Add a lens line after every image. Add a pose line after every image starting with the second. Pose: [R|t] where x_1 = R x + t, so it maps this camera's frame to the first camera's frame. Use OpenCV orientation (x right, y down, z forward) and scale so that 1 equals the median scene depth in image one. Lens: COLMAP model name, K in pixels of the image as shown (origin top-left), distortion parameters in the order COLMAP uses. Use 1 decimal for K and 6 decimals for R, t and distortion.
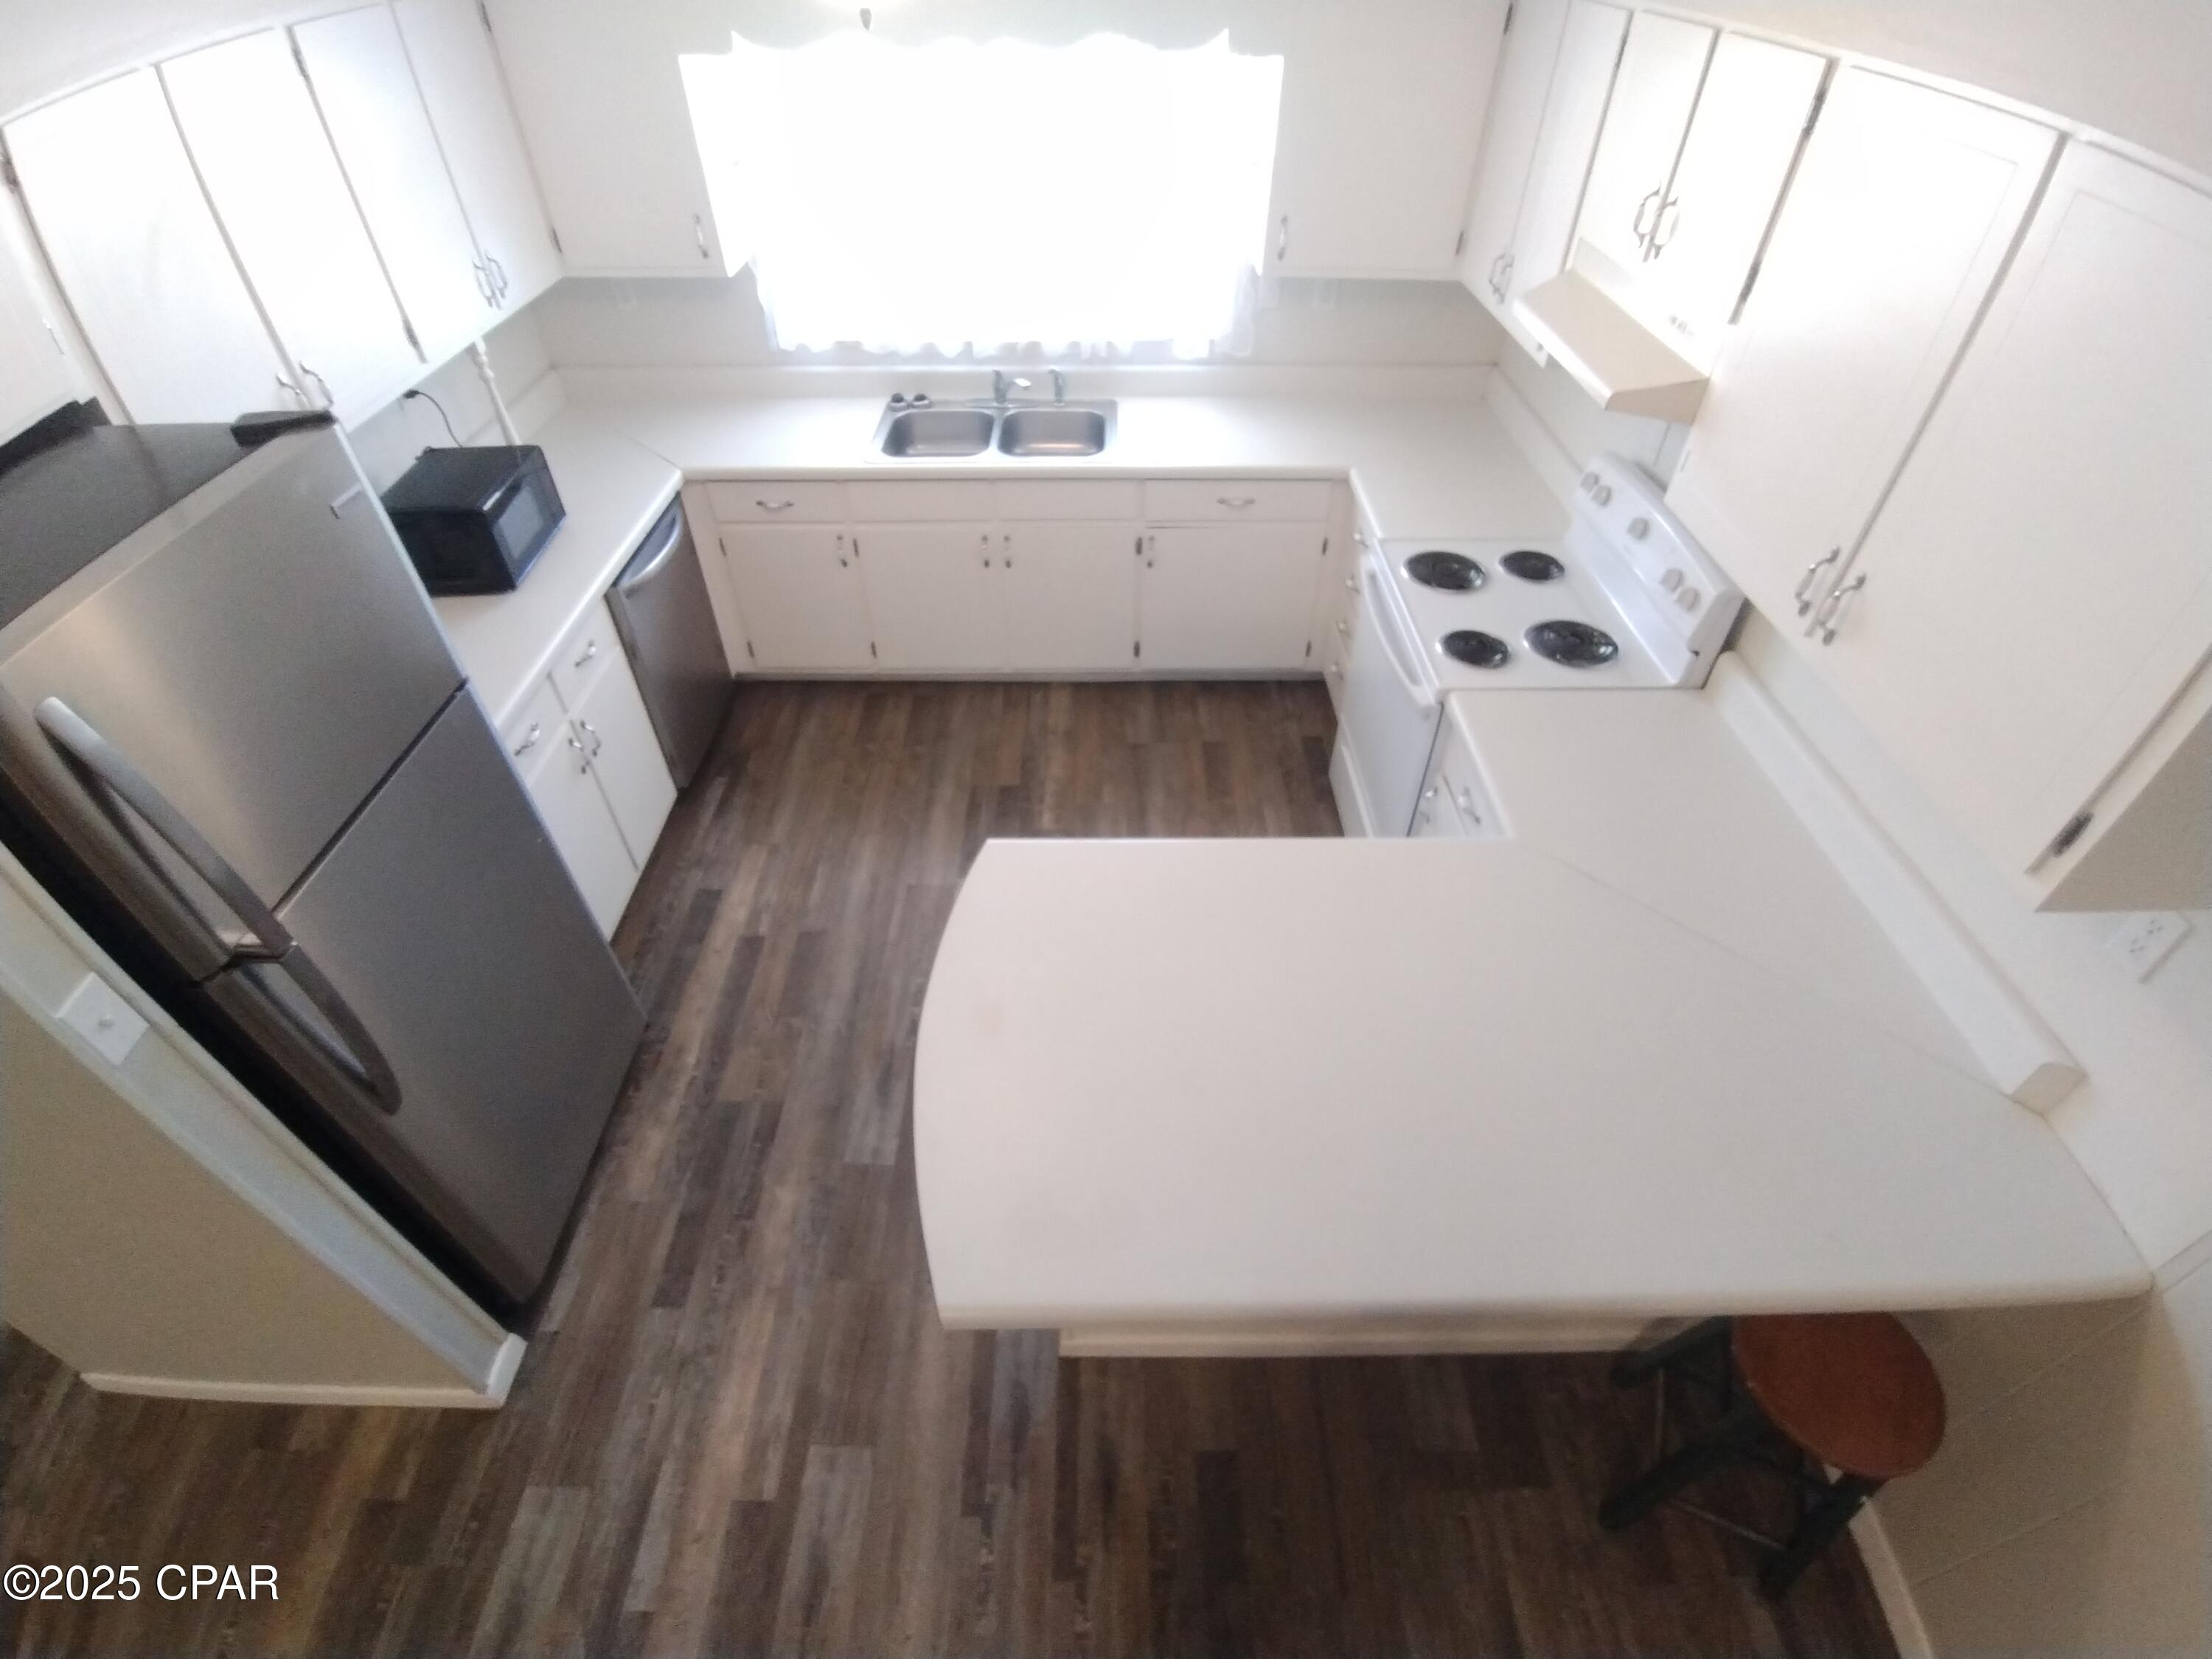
lens RADIAL K [[1006.1, 0, 1115.3], [0, 1006.1, 822.3], [0, 0, 1]] dist [-0.016617, 0.001755]
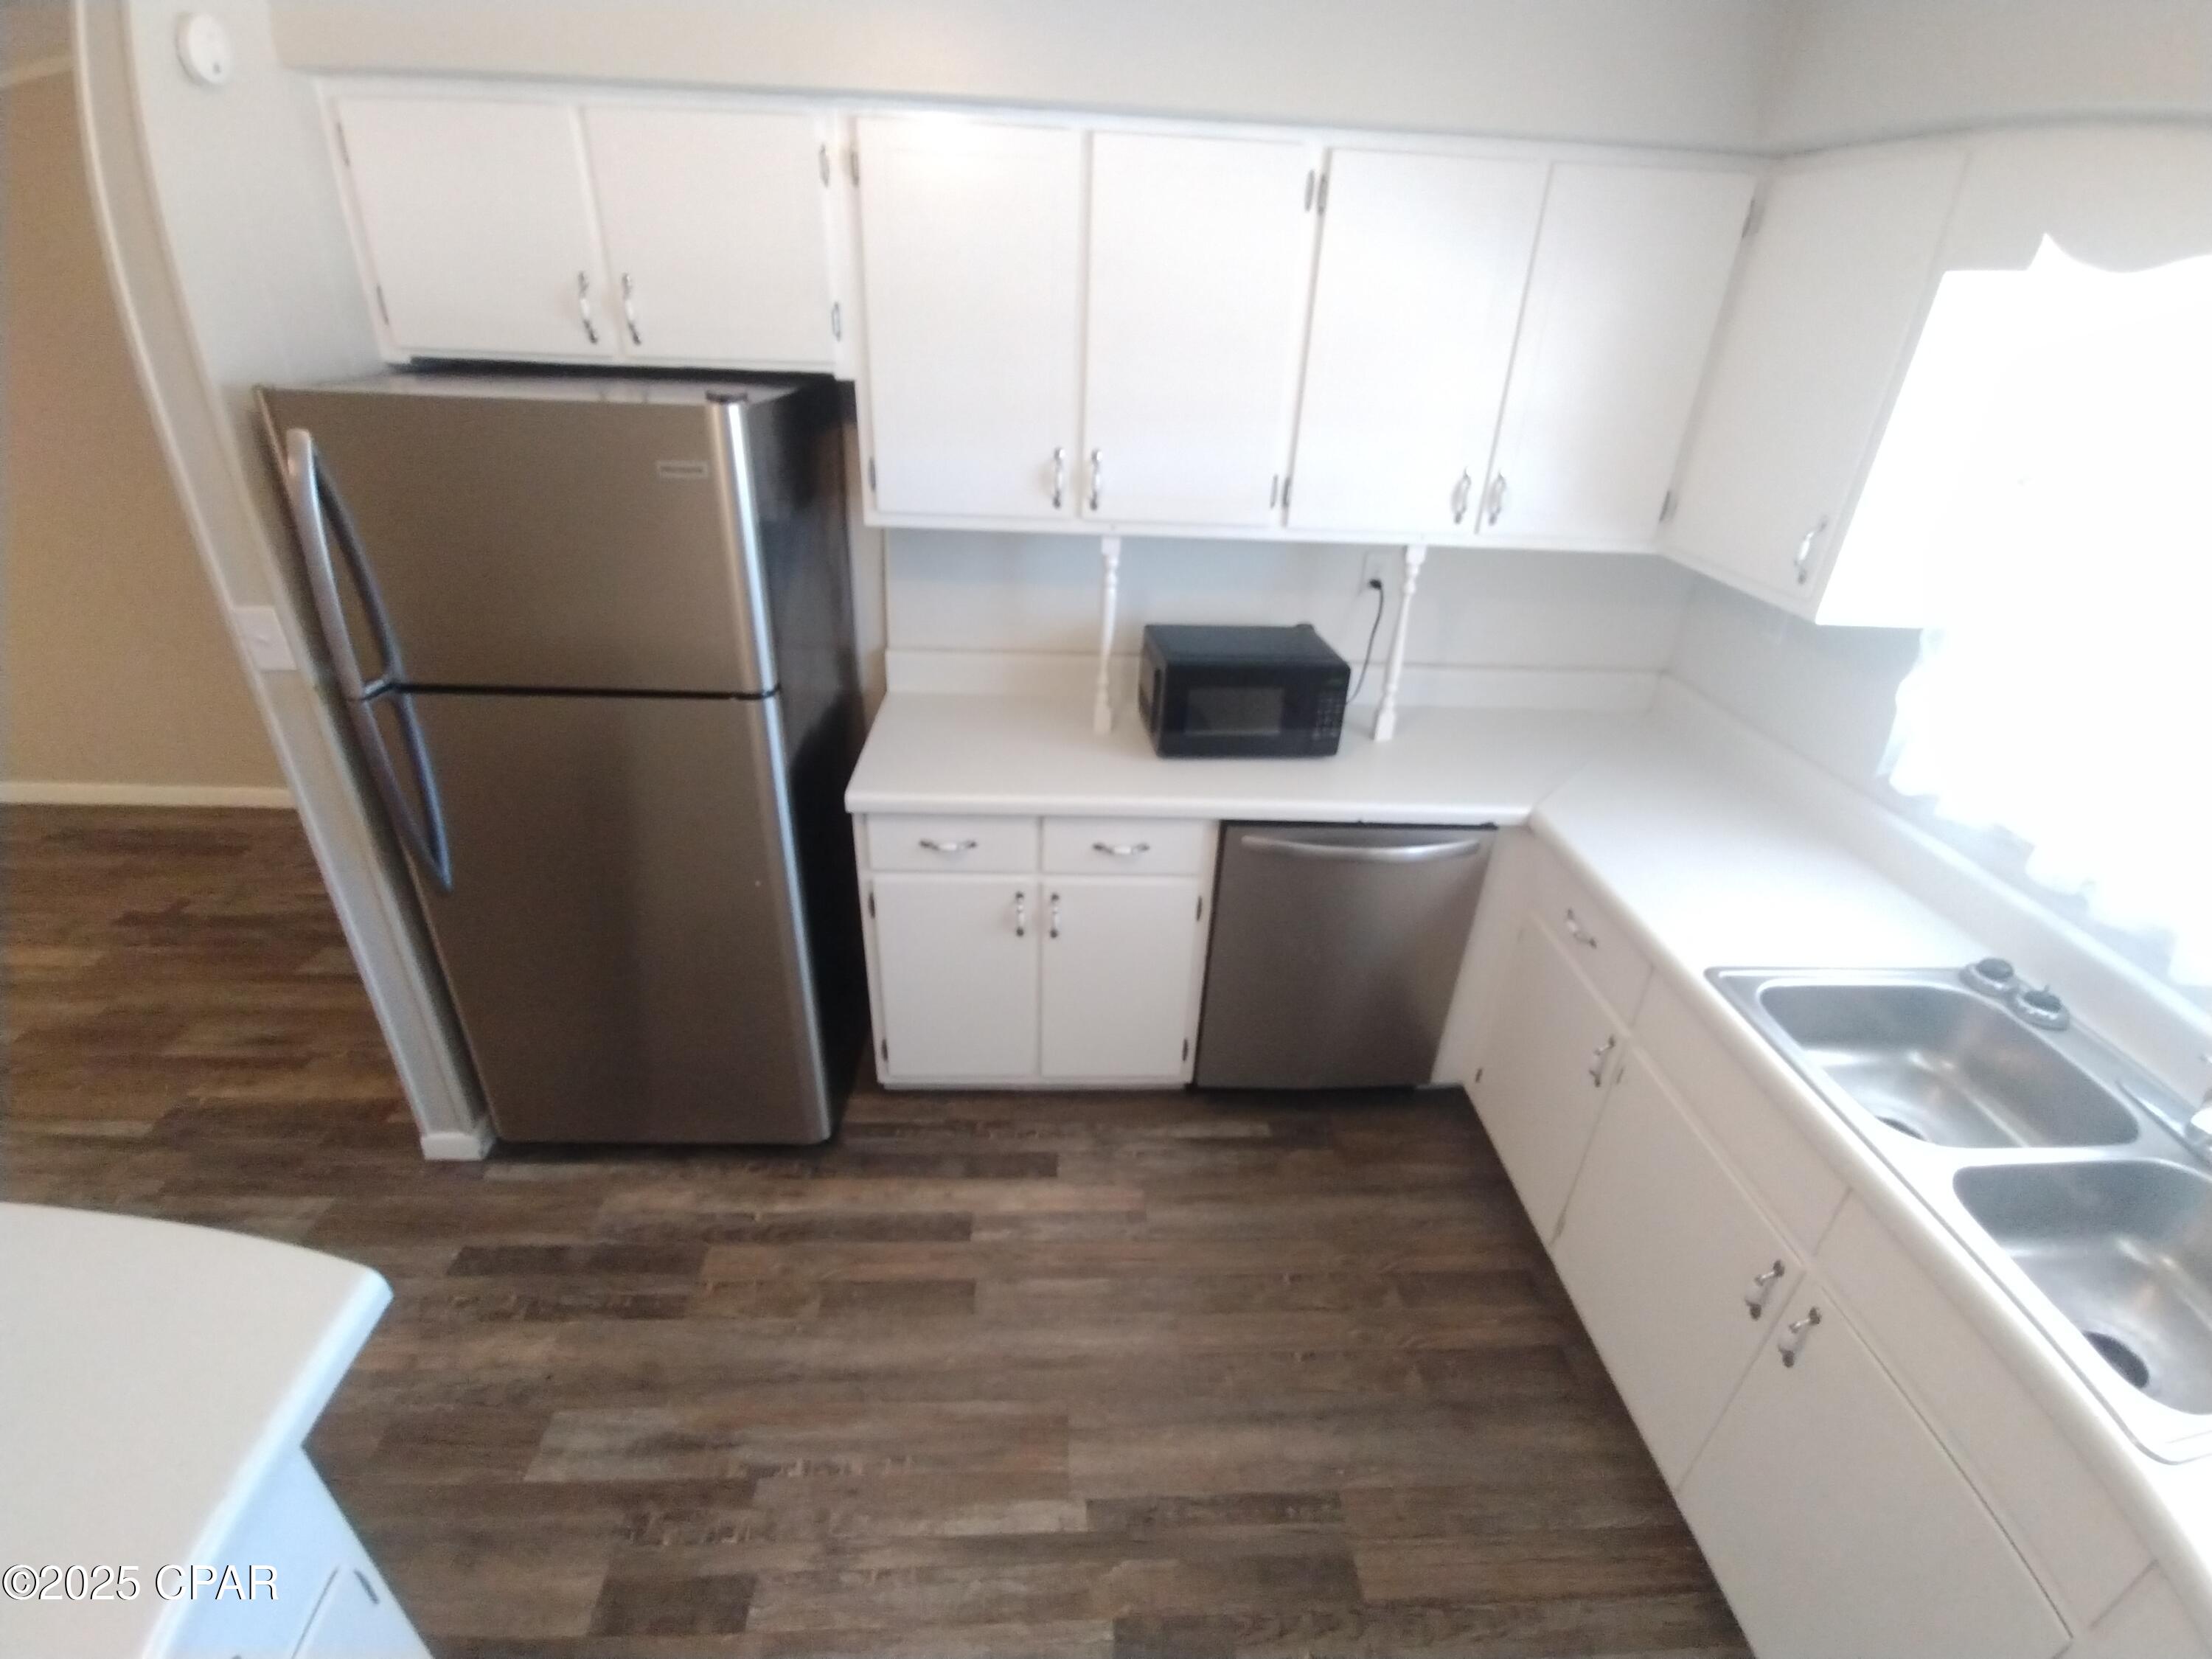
lens RADIAL K [[1006.1, 0, 1121.1], [0, 1006.1, 822.5], [0, 0, 1]] dist [-0.016617, 0.001755]
pose [[0.043639, 0.461990, -0.885811, 0.180781], [-0.713879, 0.634701, 0.295856, -0.408111], [0.698908, 0.619451, 0.357503, 0.668025]]
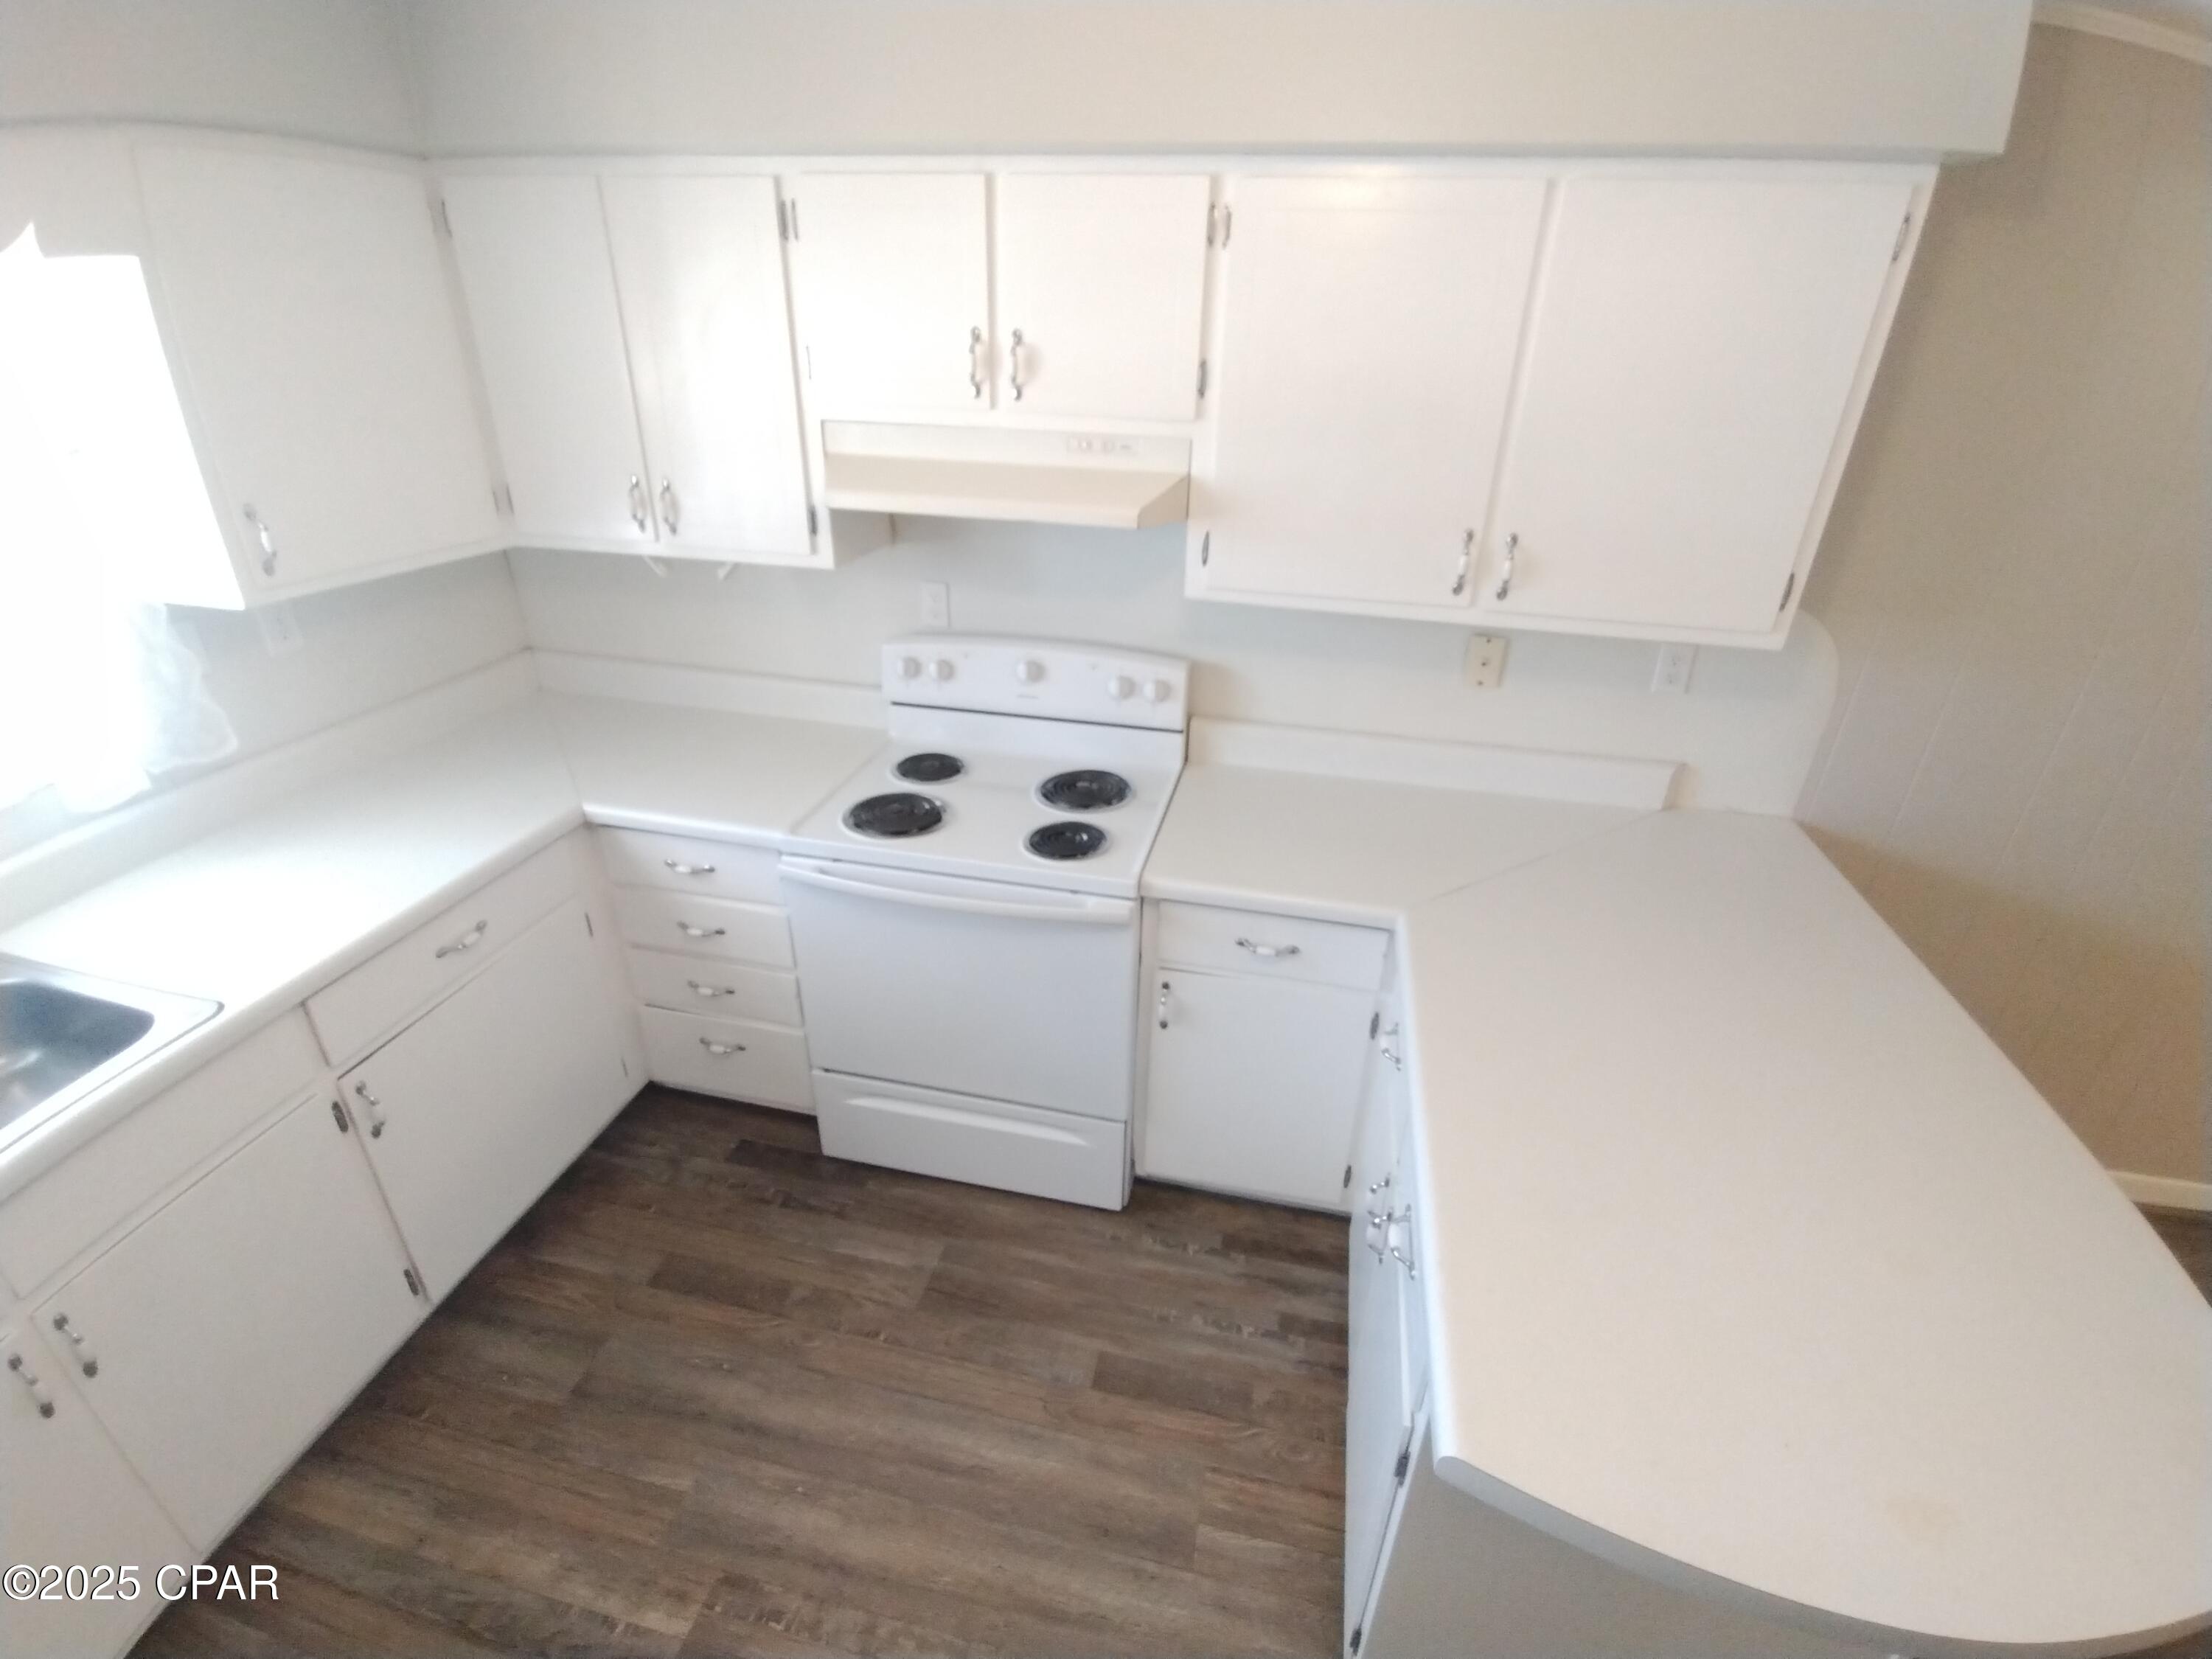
lens RADIAL K [[1006.1, 0, 1110.7], [0, 1006.1, 816.1], [0, 0, 1]] dist [-0.016617, 0.001755]
pose [[0.235188, -0.430824, 0.871251, -0.316781], [0.645137, 0.739653, 0.191601, -0.288213], [-0.726969, 0.517014, 0.451898, 0.514554]]
